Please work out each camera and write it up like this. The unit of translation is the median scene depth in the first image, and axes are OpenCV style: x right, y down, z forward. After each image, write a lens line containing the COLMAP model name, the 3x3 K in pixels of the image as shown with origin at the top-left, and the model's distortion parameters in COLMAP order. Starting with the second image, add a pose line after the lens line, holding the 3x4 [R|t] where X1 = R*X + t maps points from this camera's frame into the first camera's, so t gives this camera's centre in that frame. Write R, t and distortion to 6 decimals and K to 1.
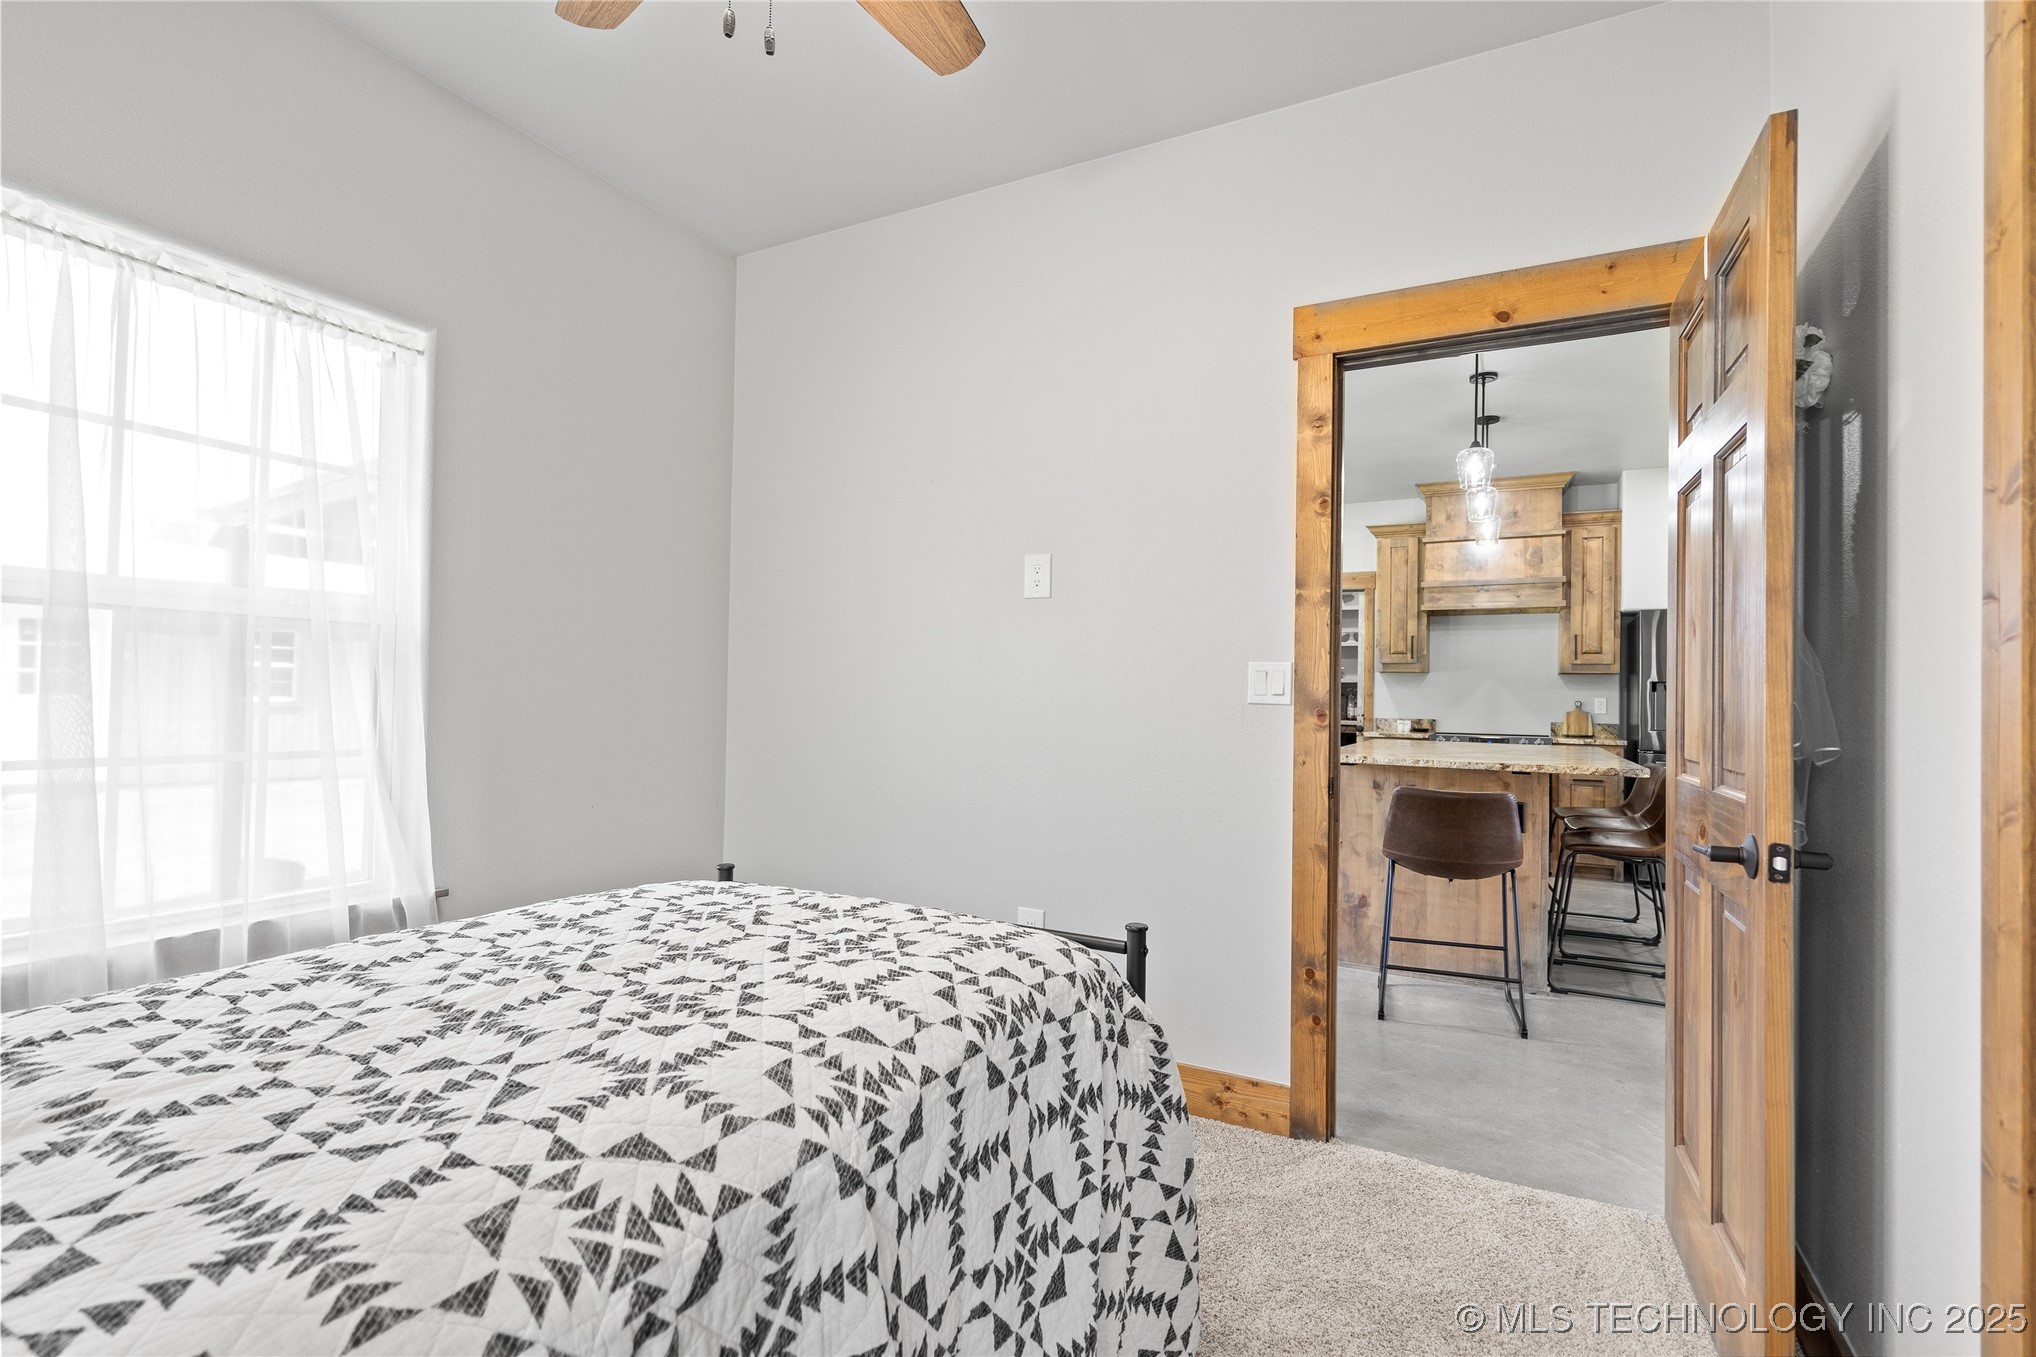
lens RADIAL K [[950.6, 0, 1016.3], [0, 950.6, 681.9], [0, 0, 1]] dist [-0.002312, -0.000211]
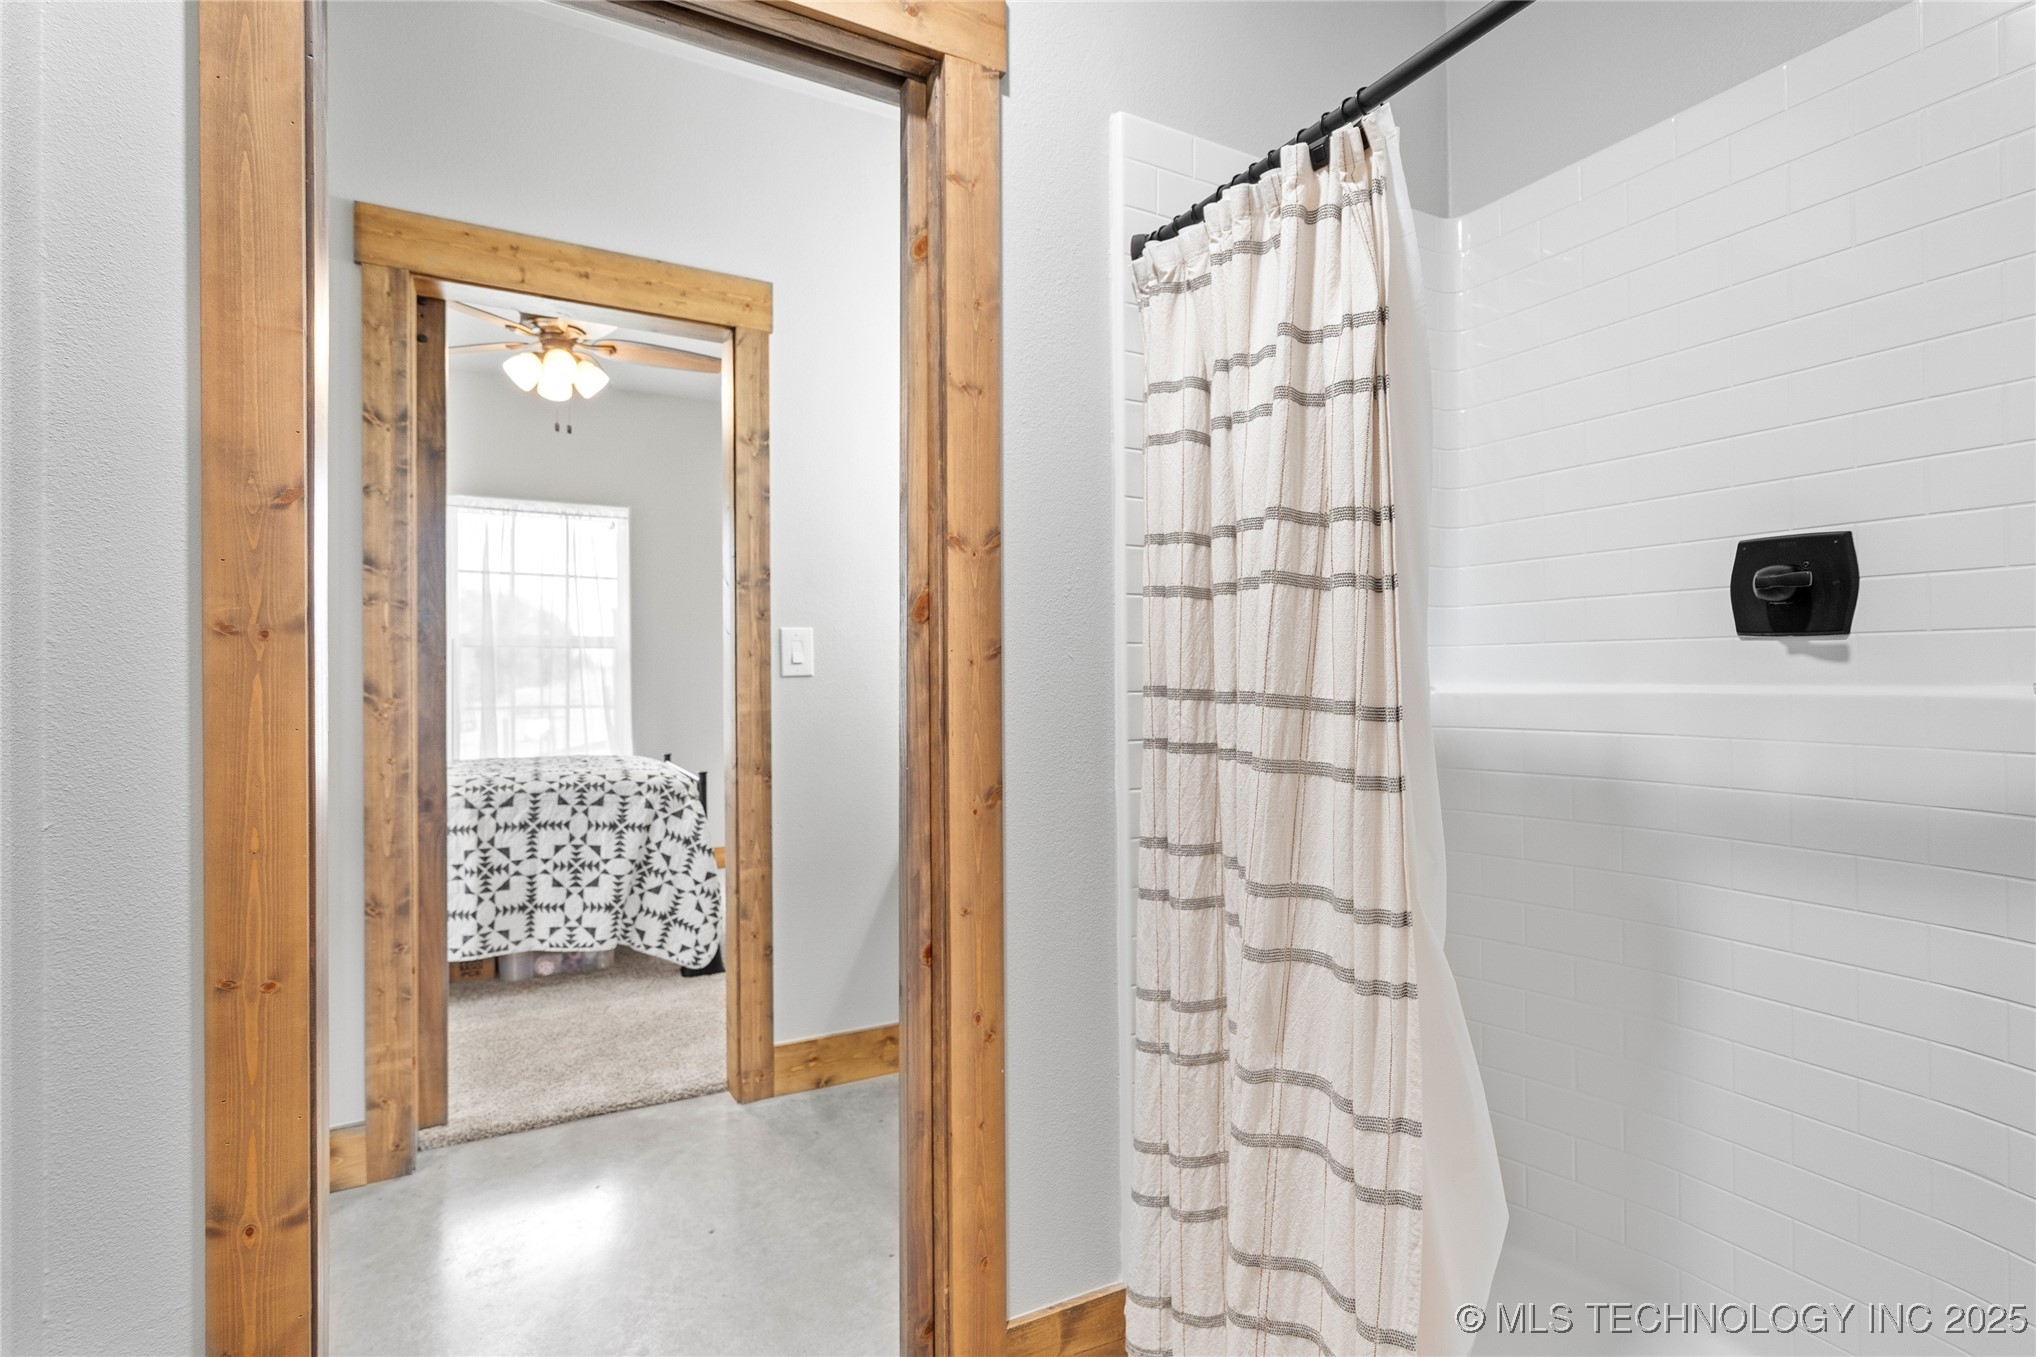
lens RADIAL K [[947.9, 0, 1011.4], [0, 947.9, 675.6], [0, 0, 1]] dist [-0.001150, 0.000322]
pose [[0.836967, -0.023098, -0.546766, 2.102384], [0.028936, 0.999579, 0.002066, 0.043234], [0.546488, -0.017550, 0.837283, -0.526561]]
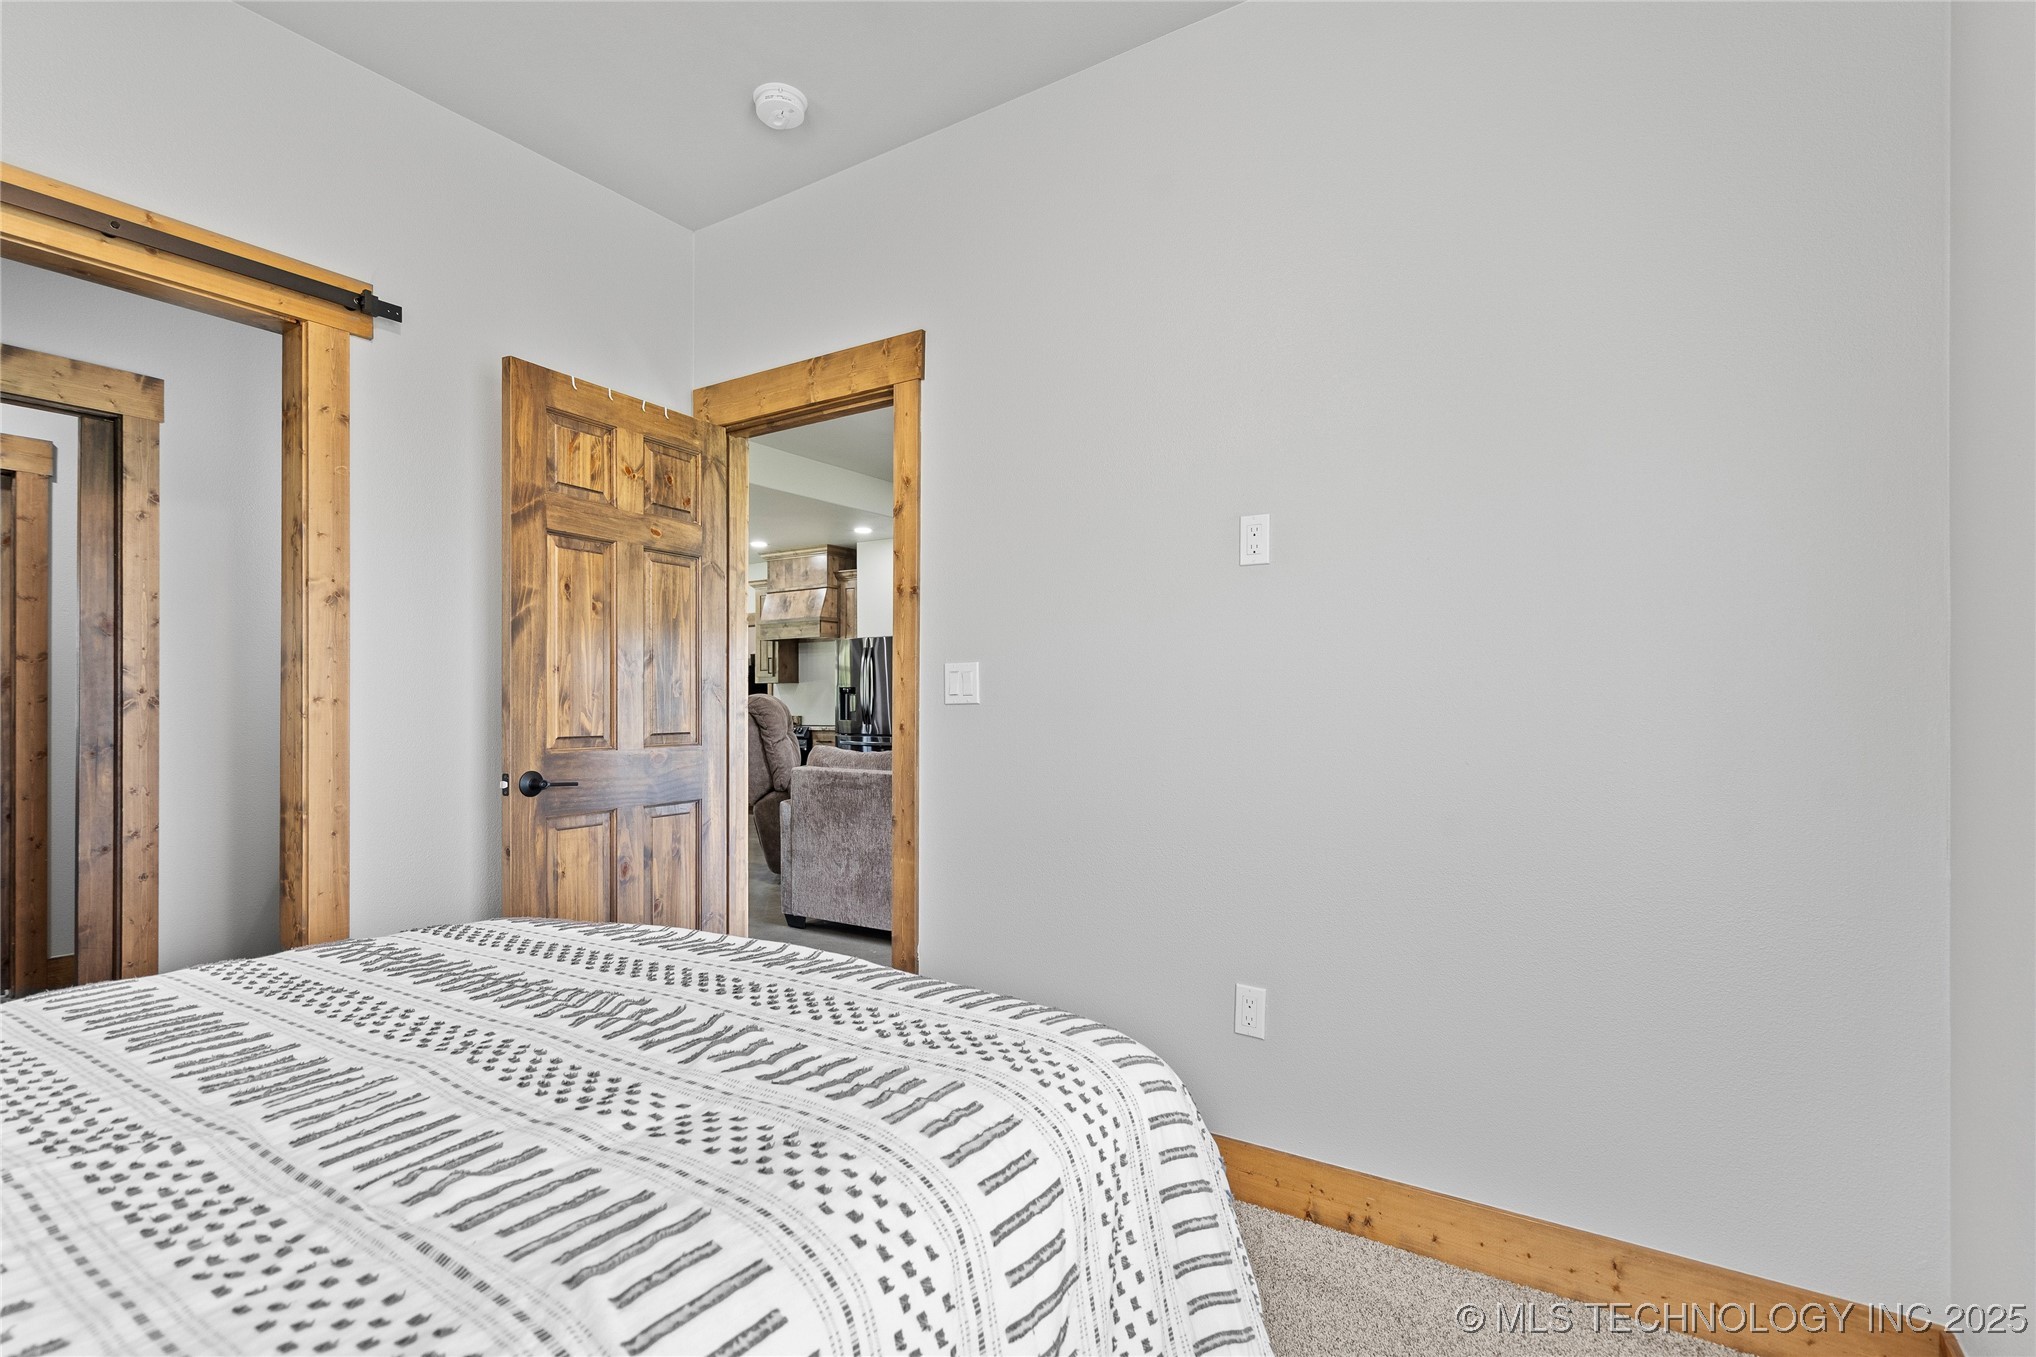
lens RADIAL K [[969.2, 0, 1017.6], [0, 969.2, 713.6], [0, 0, 1]] dist [0.001254, 0.000397]
pose [[0.995529, -0.012933, -0.093565, 4.351622], [0.014600, 0.999746, 0.017149, 0.051517], [0.093320, -0.018438, 0.995465, -2.035209]]
